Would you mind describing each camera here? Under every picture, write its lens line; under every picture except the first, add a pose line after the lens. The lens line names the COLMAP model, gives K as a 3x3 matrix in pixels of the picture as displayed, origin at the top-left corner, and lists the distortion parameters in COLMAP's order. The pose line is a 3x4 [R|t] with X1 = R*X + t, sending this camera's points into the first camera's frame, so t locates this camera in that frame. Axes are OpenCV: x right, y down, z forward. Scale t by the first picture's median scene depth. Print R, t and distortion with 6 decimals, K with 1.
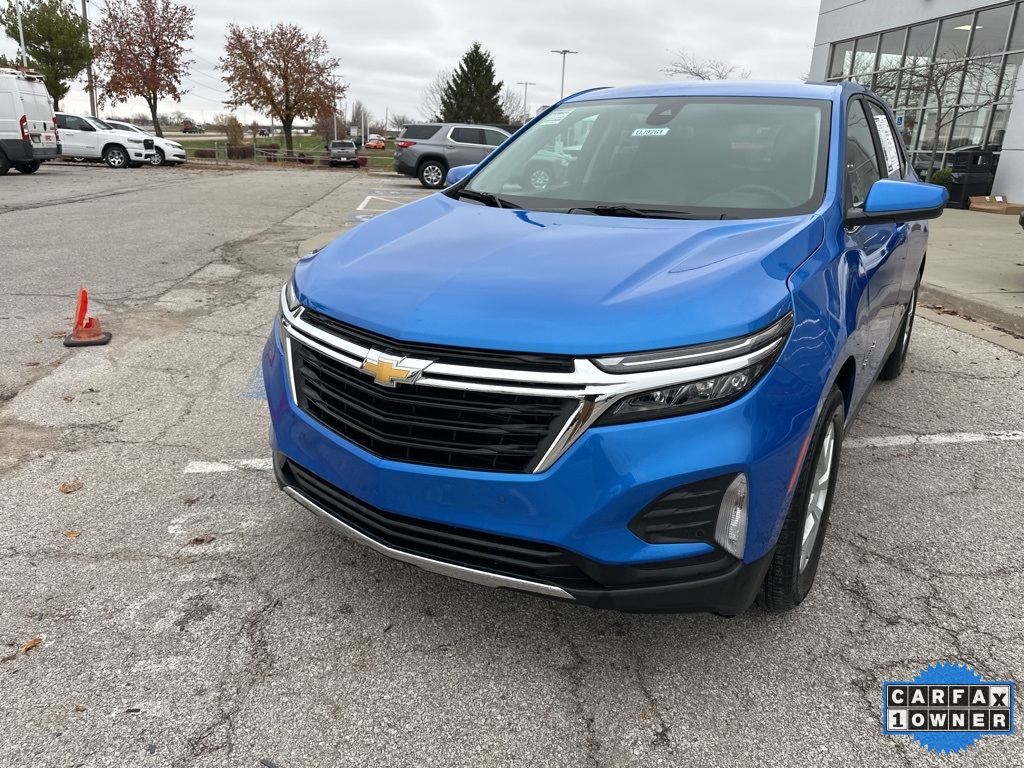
lens RADIAL K [[722.6, 0, 511.8], [0, 722.6, 386.6], [0, 0, 1]] dist [0.028171, -0.032877]
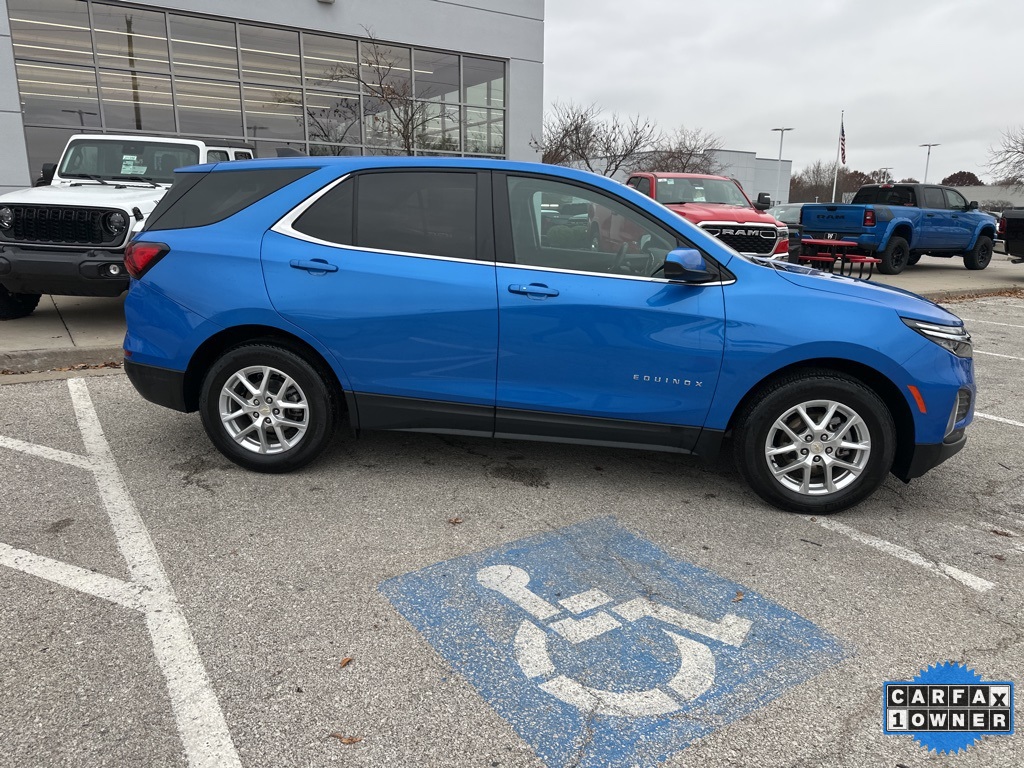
lens RADIAL K [[722.6, 0, 509.2], [0, 722.6, 387.2], [0, 0, 1]] dist [0.028171, -0.032877]
pose [[-0.433875, -0.254405, 0.864310, -0.218946], [0.253754, 0.885968, 0.388161, -0.150271], [-0.864501, 0.387735, -0.319843, 0.411960]]
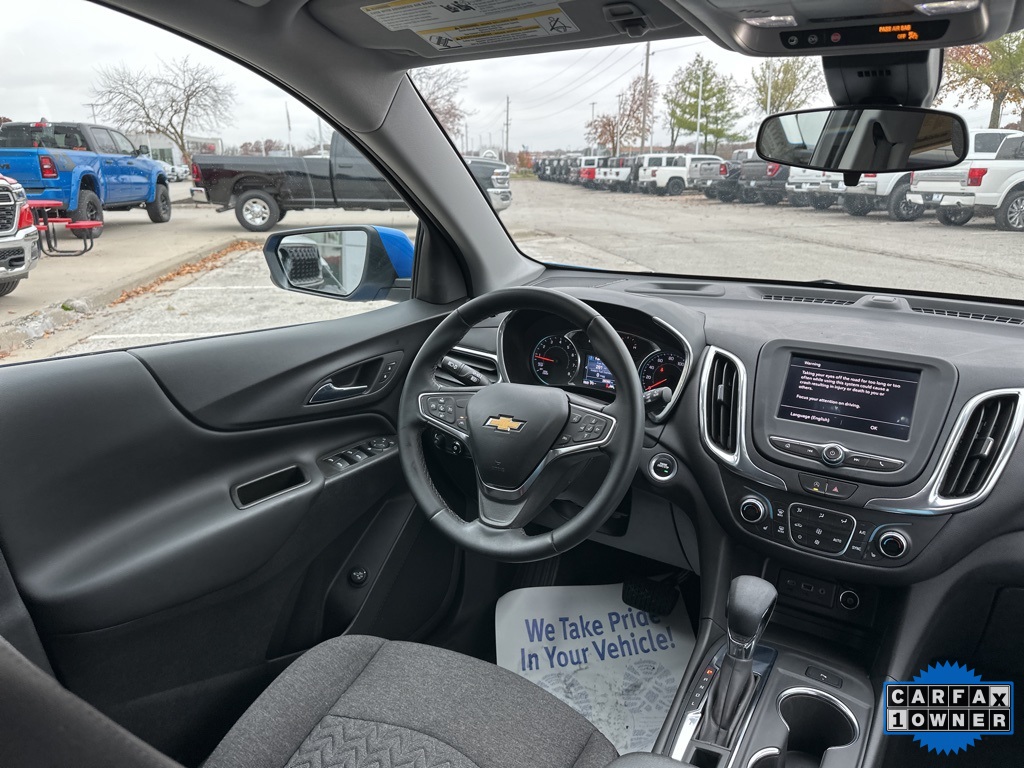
lens RADIAL K [[722.6, 0, 511.5], [0, 722.6, 385.3], [0, 0, 1]] dist [0.028171, -0.032877]
pose [[-0.999330, -0.028991, -0.022341, 0.080867], [-0.036569, 0.816120, 0.576724, -0.097526], [0.001513, 0.577154, -0.816634, 0.291346]]
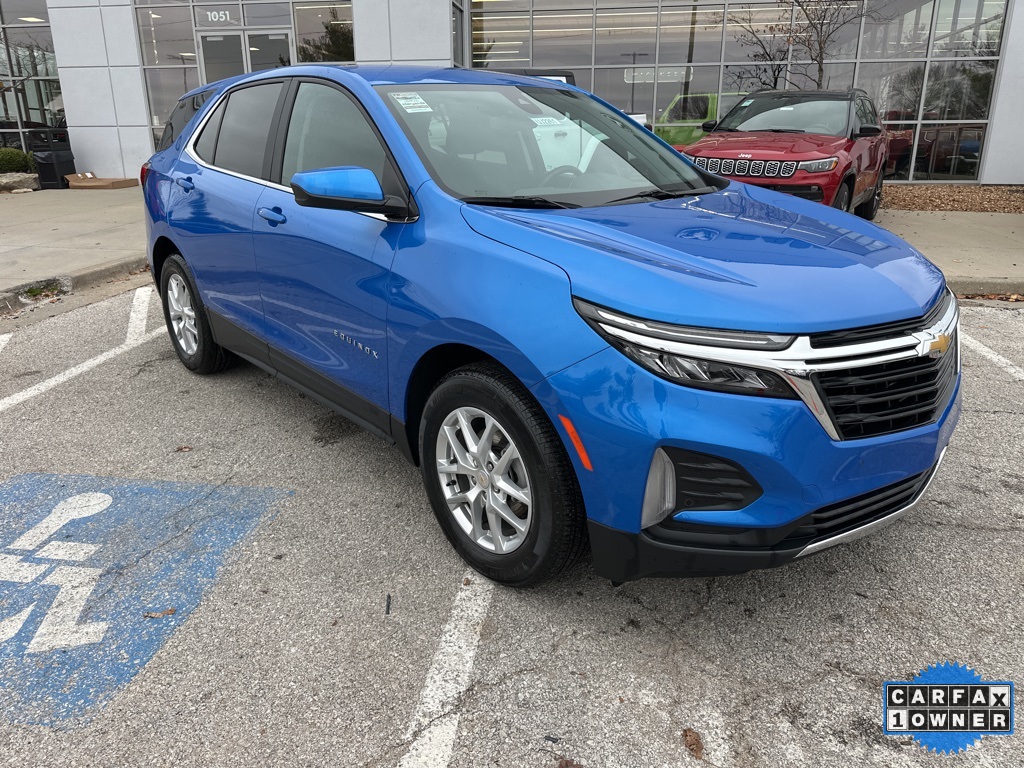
lens RADIAL K [[725.1, 0, 510.5], [0, 725.1, 375.1], [0, 0, 1]] dist [0.026185, -0.032870]
pose [[0.281919, -0.330285, 0.900796, -0.190982], [0.315333, 0.918618, 0.238131, -0.062160], [-0.906139, 0.216917, 0.363126, 0.164207]]
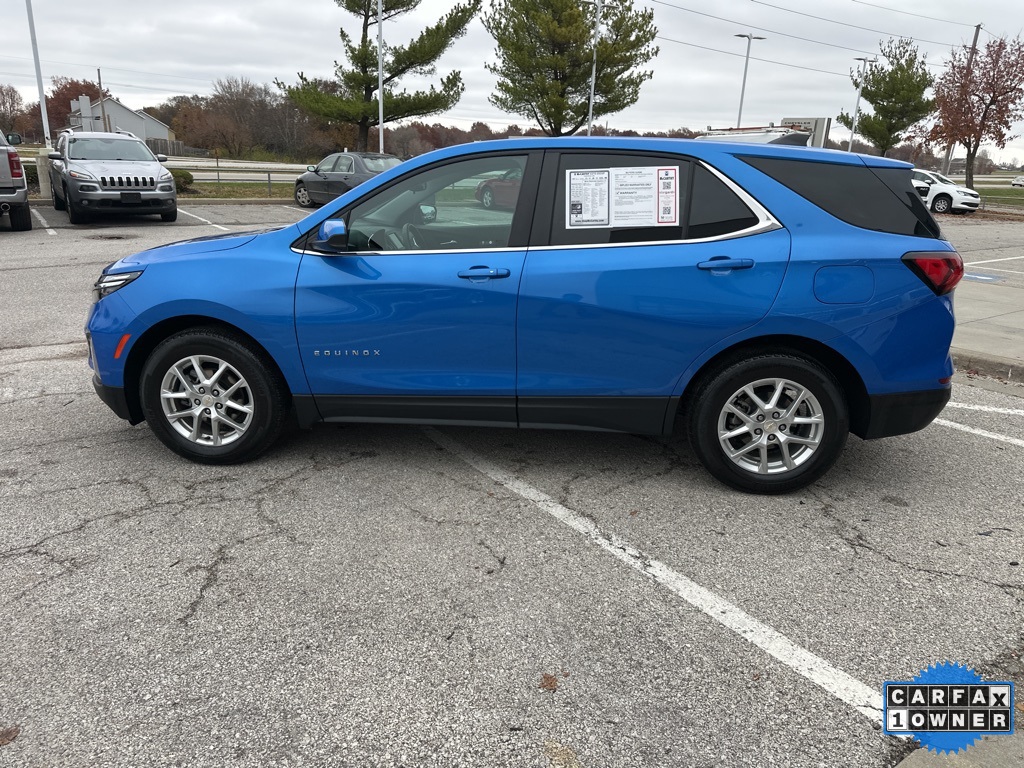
lens RADIAL K [[722.6, 0, 508.4], [0, 722.6, 385.3], [0, 0, 1]] dist [0.028171, -0.032877]
pose [[0.459005, 0.245681, -0.853788, 0.359357], [-0.296320, 0.948312, 0.113576, -0.045851], [0.837561, 0.200862, 0.508080, 0.123771]]
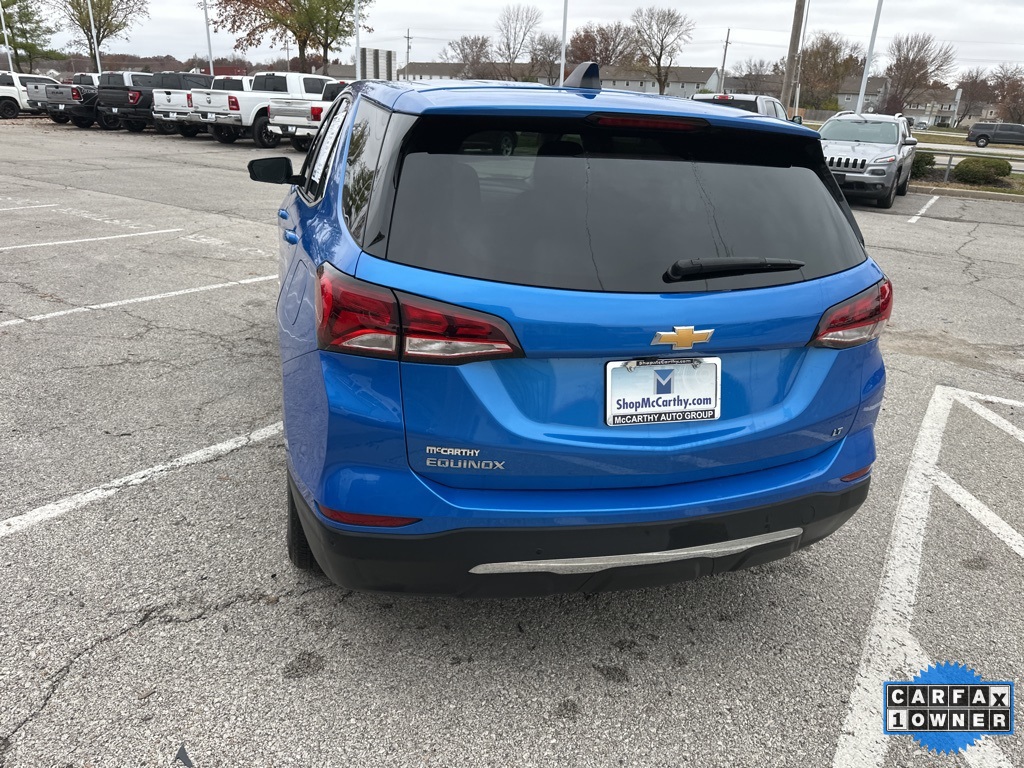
lens RADIAL K [[722.6, 0, 507.4], [0, 722.6, 383.1], [0, 0, 1]] dist [0.028171, -0.032877]
pose [[-0.654787, 0.206133, -0.727161, 0.282814], [-0.306072, 0.807356, 0.504476, -0.162954], [0.691067, 0.552888, -0.465555, 0.456368]]
